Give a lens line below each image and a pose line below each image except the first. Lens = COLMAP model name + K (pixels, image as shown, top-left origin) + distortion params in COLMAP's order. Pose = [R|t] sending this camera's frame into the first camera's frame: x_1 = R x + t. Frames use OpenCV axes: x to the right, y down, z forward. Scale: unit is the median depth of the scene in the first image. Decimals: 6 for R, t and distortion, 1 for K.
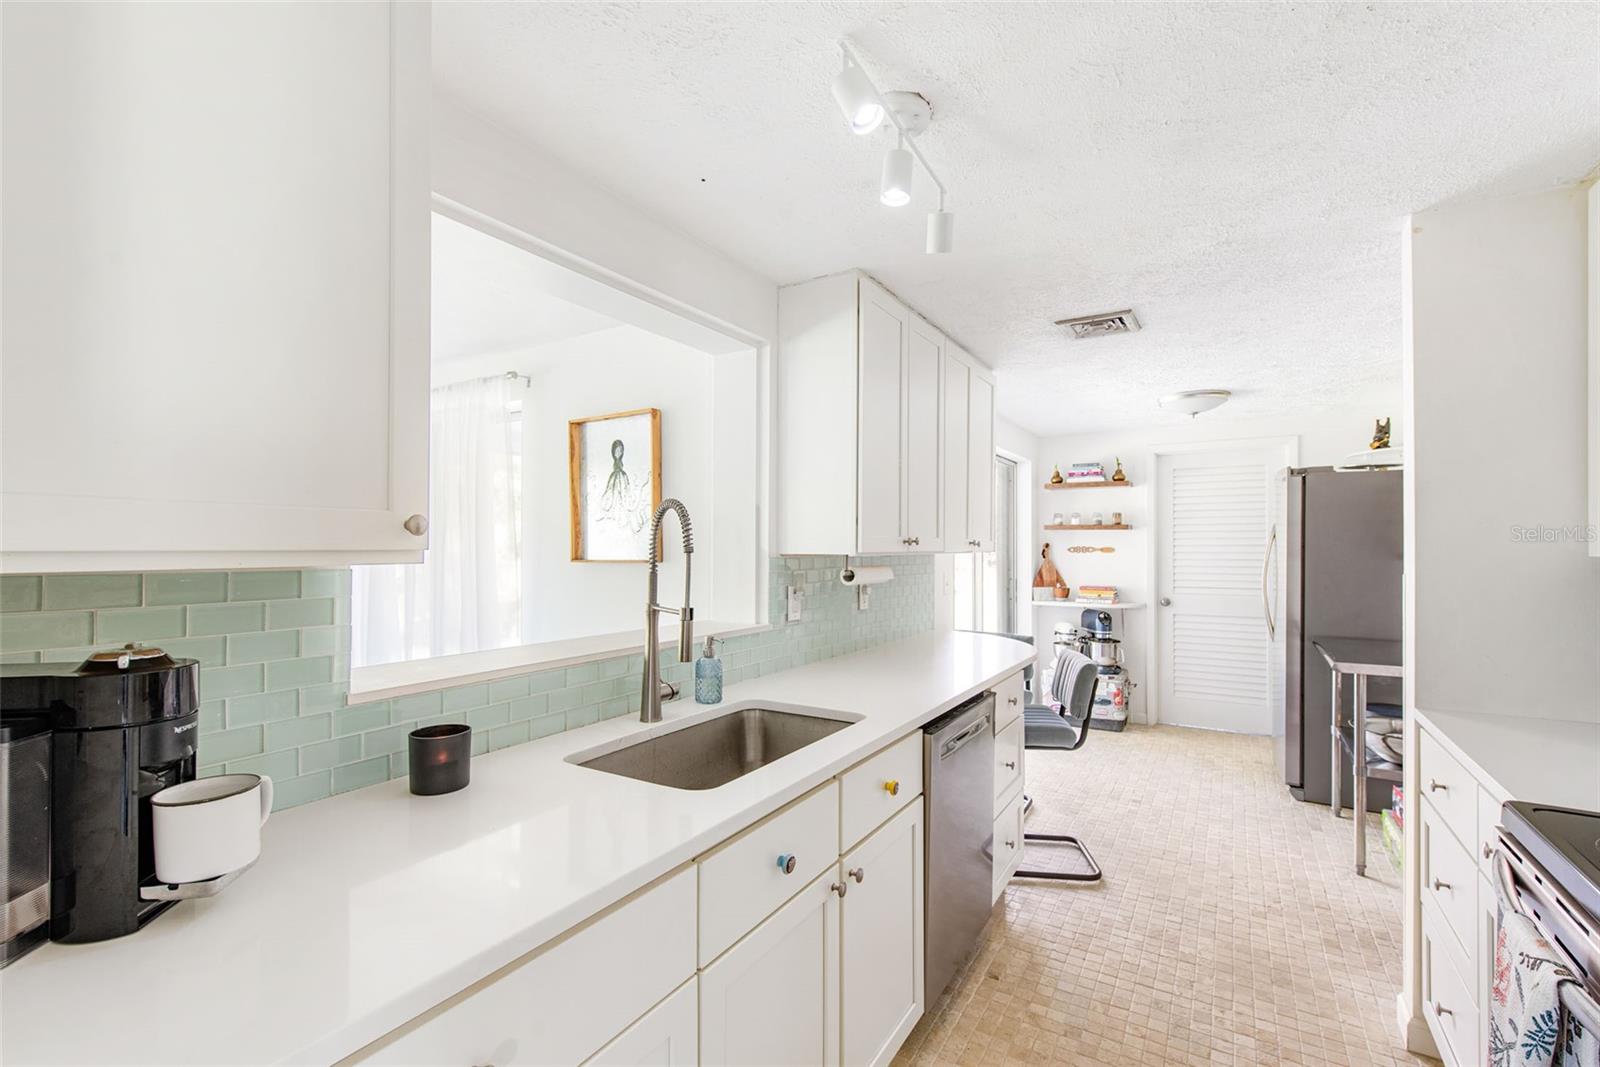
lens RADIAL K [[708.0, 0, 798.1], [0, 708.0, 544.4], [0, 0, 1]] dist [0.001502, -0.000215]
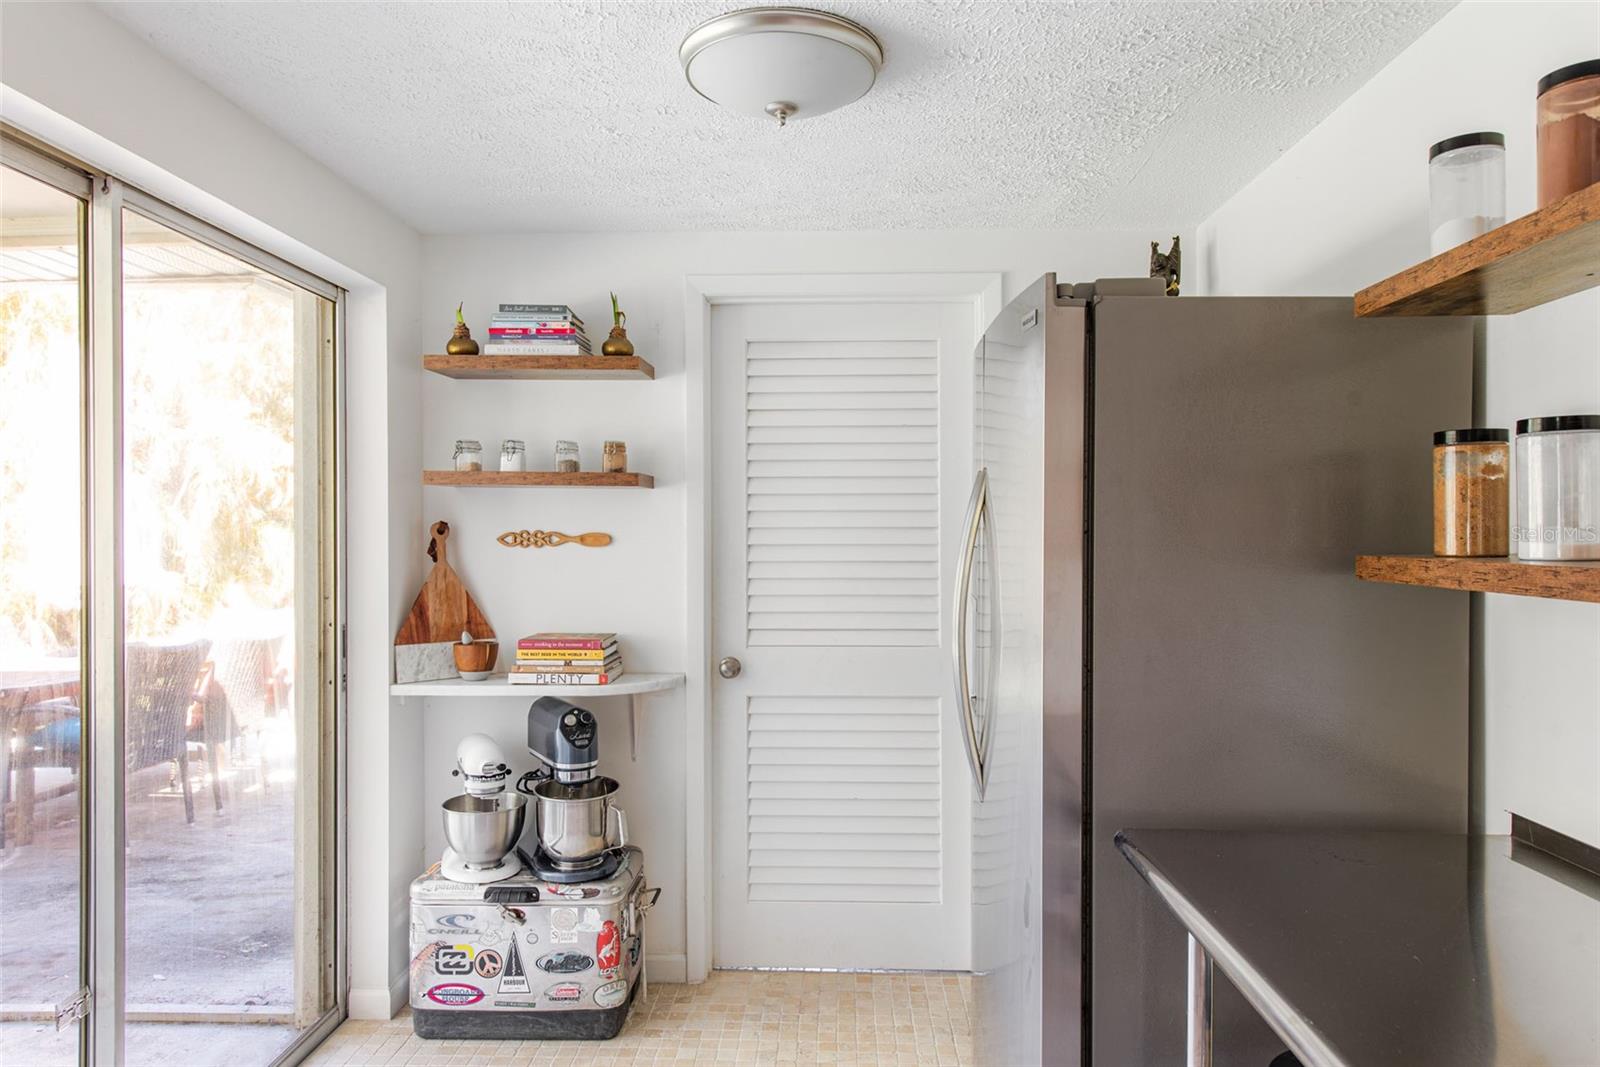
lens RADIAL K [[1061.8, 0, 800.0], [0, 1061.8, 533.5], [0, 0, 1]] dist [0.000010, -0.000003]
pose [[0.873249, -0.004152, 0.487256, 0.257681], [-0.000163, 0.999961, 0.008814, -0.000617], [-0.487274, -0.007776, 0.873215, 0.450171]]
